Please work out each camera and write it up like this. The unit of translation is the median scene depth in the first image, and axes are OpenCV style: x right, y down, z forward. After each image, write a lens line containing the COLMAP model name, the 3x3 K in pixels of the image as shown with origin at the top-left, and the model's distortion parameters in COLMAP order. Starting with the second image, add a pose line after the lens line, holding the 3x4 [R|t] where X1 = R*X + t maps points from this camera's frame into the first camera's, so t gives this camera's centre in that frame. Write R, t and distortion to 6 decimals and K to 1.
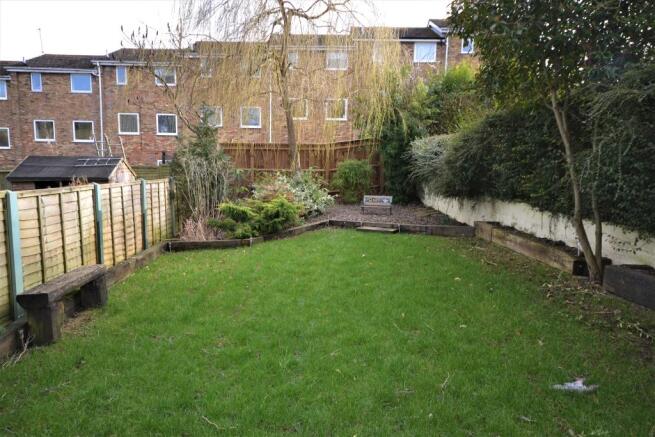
lens RADIAL K [[473.0, 0, 327.4], [0, 473.0, 218.6], [0, 0, 1]] dist [-0.001054, -0.000445]
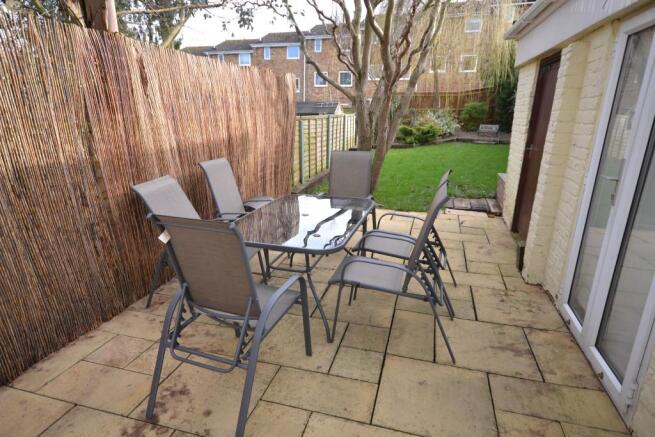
lens RADIAL K [[375.4, 0, 326.4], [0, 375.4, 218.8], [0, 0, 1]] dist [0.005899, 0.000144]
pose [[0.948640, 0.084005, -0.305000, -0.003255], [-0.030024, 0.983655, 0.177540, 0.059633], [0.314930, -0.159265, 0.935657, -0.461230]]
